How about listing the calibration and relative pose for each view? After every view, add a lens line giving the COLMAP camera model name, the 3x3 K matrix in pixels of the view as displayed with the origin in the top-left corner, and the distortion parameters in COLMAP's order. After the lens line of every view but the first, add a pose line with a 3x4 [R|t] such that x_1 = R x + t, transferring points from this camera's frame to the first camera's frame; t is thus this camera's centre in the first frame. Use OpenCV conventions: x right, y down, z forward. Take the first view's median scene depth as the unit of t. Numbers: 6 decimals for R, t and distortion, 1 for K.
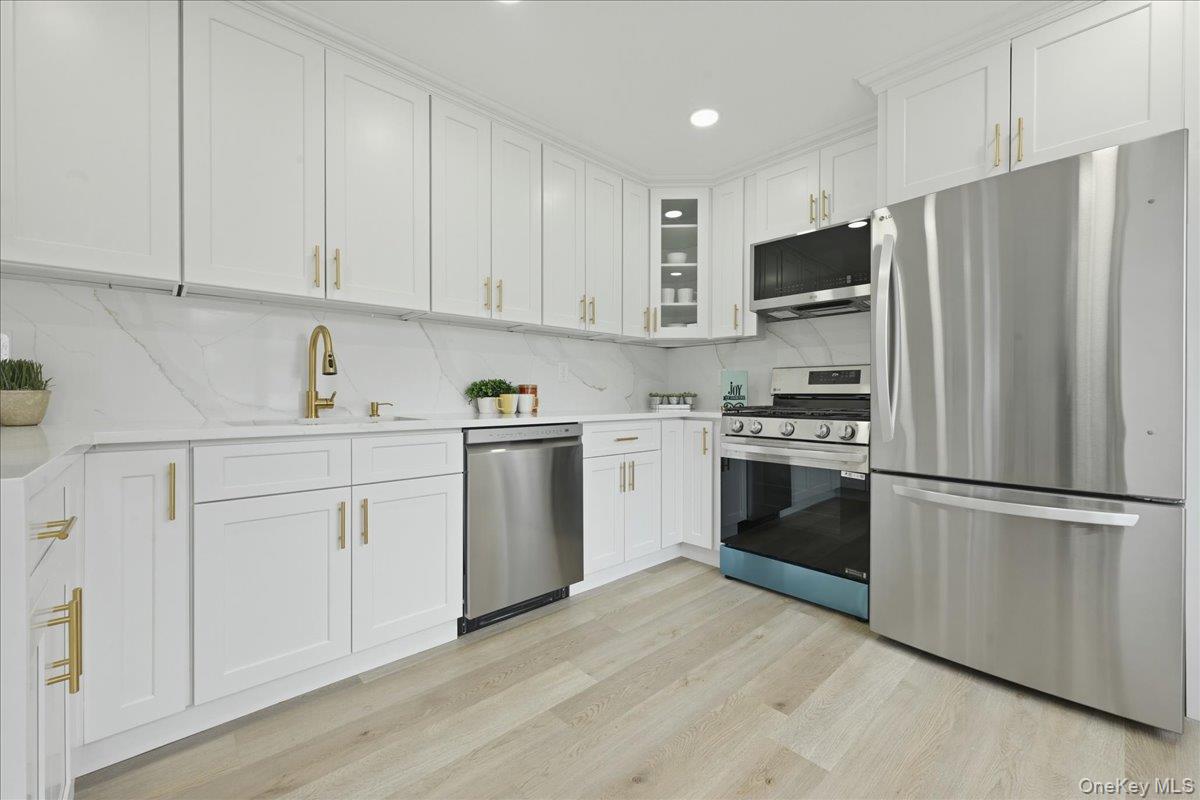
lens RADIAL K [[482.8, 0, 600.0], [0, 482.8, 400.0], [0, 0, 1]] dist [-0.000760, -0.000081]
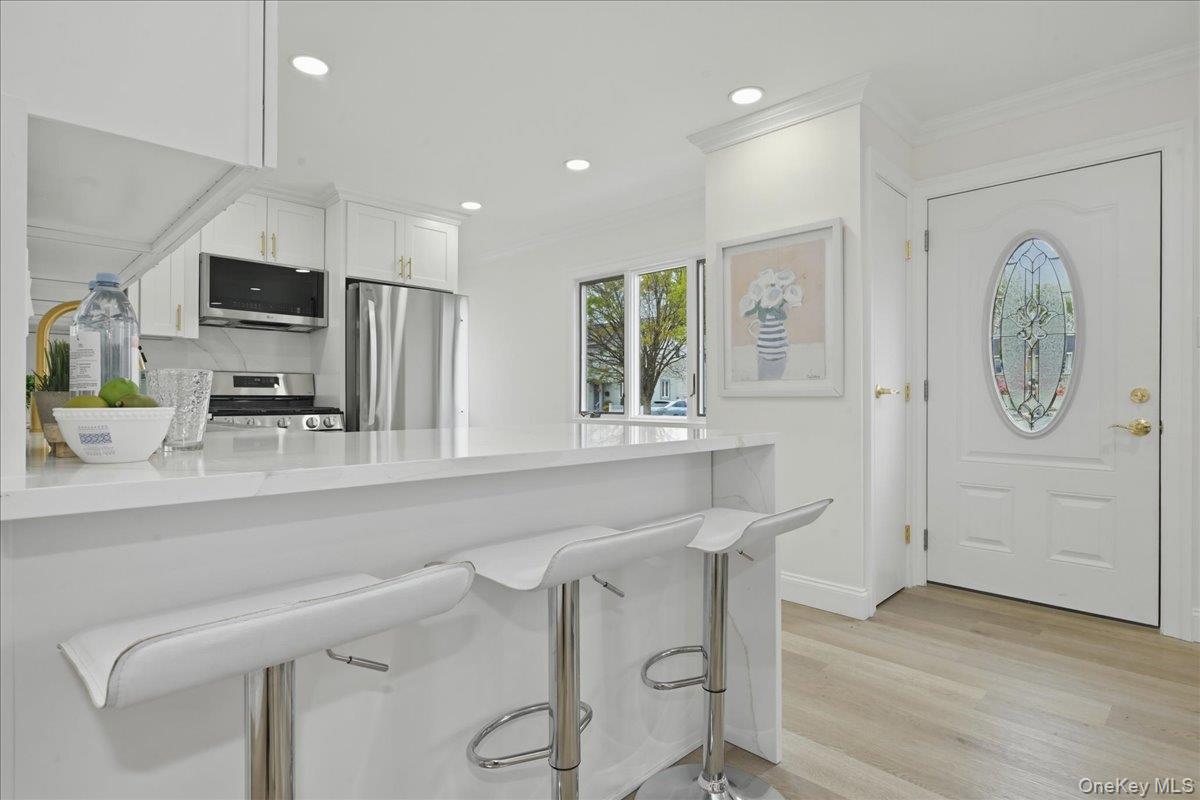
lens RADIAL K [[609.4, 0, 600.0], [0, 609.4, 400.0], [0, 0, 1]] dist [-0.002052, -0.000517]
pose [[-0.031657, -0.003216, 0.999494, -1.149225], [0.006767, 0.999971, 0.003432, -0.001167], [-0.999476, 0.006872, -0.031634, 0.205090]]
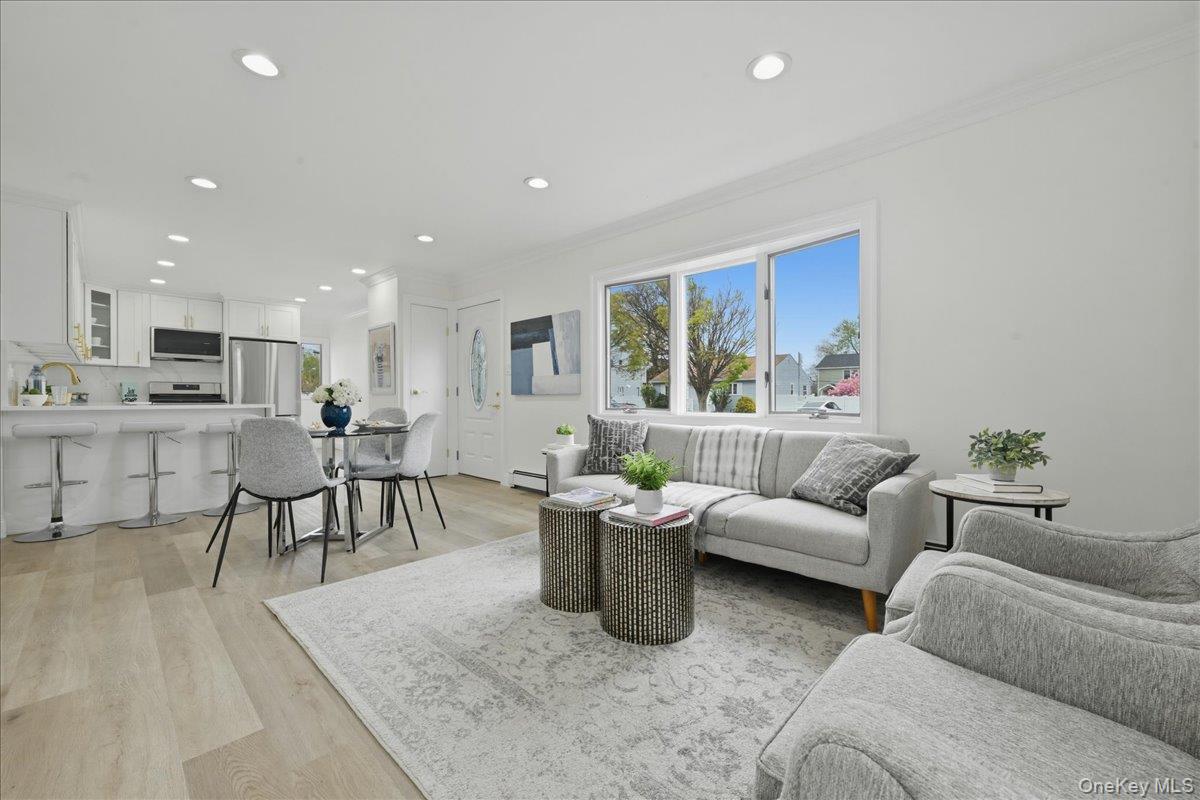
lens RADIAL K [[470.3, 0, 600.0], [0, 470.3, 400.0], [0, 0, 1]] dist [-0.000361, -0.000084]
pose [[-0.063992, -0.007840, 0.997920, -2.215985], [0.007509, 0.999937, 0.008337, 0.015281], [-0.997922, 0.008027, -0.063929, -1.033923]]
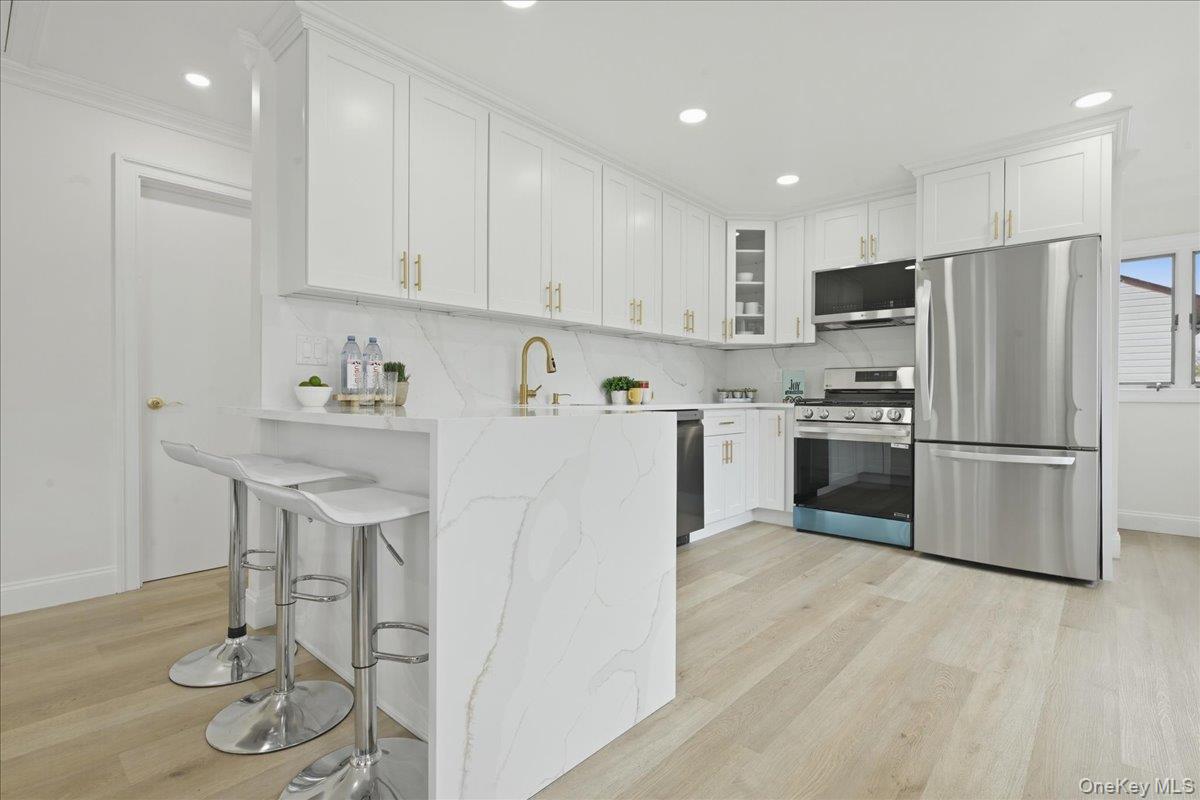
lens RADIAL K [[564.1, 0, 600.0], [0, 564.1, 400.0], [0, 0, 1]] dist [-0.002081, -0.000133]
pose [[0.995933, 0.002229, 0.090066, -0.417483], [-0.002198, 0.999997, -0.000439, 0.020237], [-0.090067, 0.000240, 0.995936, -0.472755]]
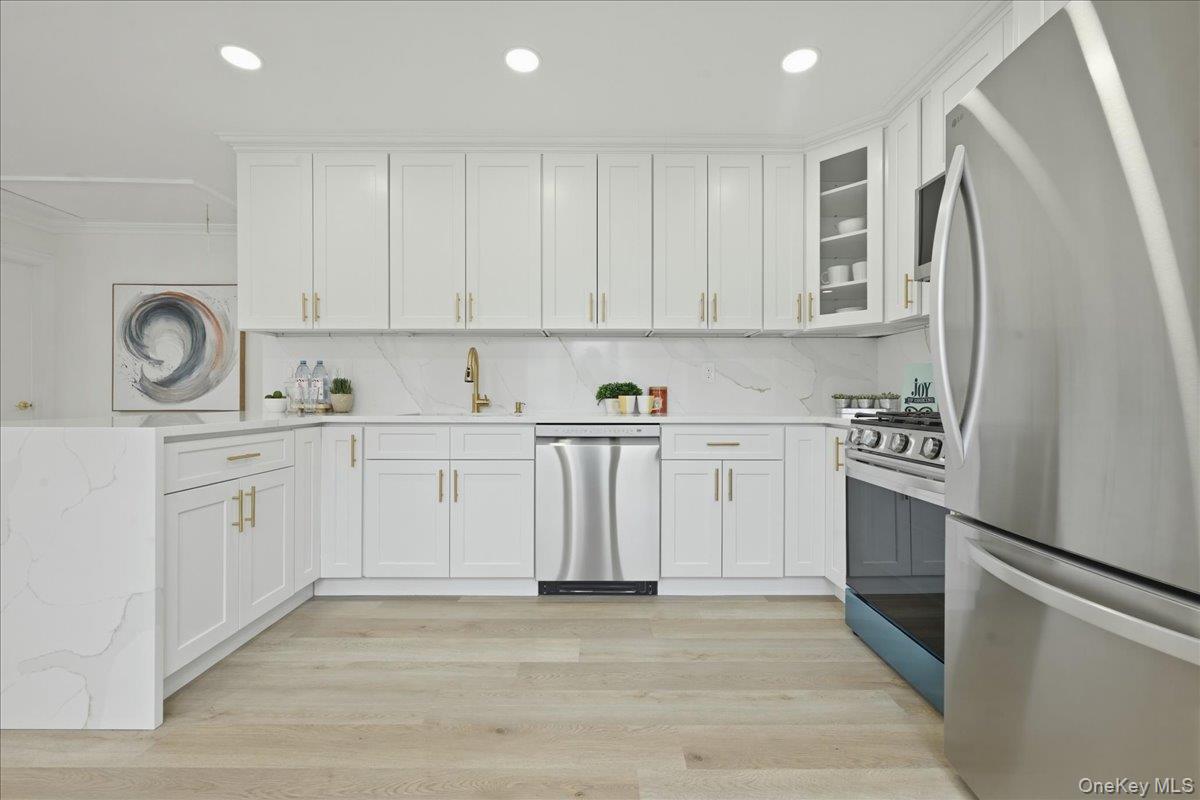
lens RADIAL K [[492.1, 0, 600.0], [0, 492.1, 400.0], [0, 0, 1]] dist [-0.001316, -0.000181]
pose [[0.735589, 0.004183, -0.677416, 0.515439], [-0.007177, 0.999973, -0.001619, -0.000181], [0.677390, 0.006053, 0.735599, 0.146375]]
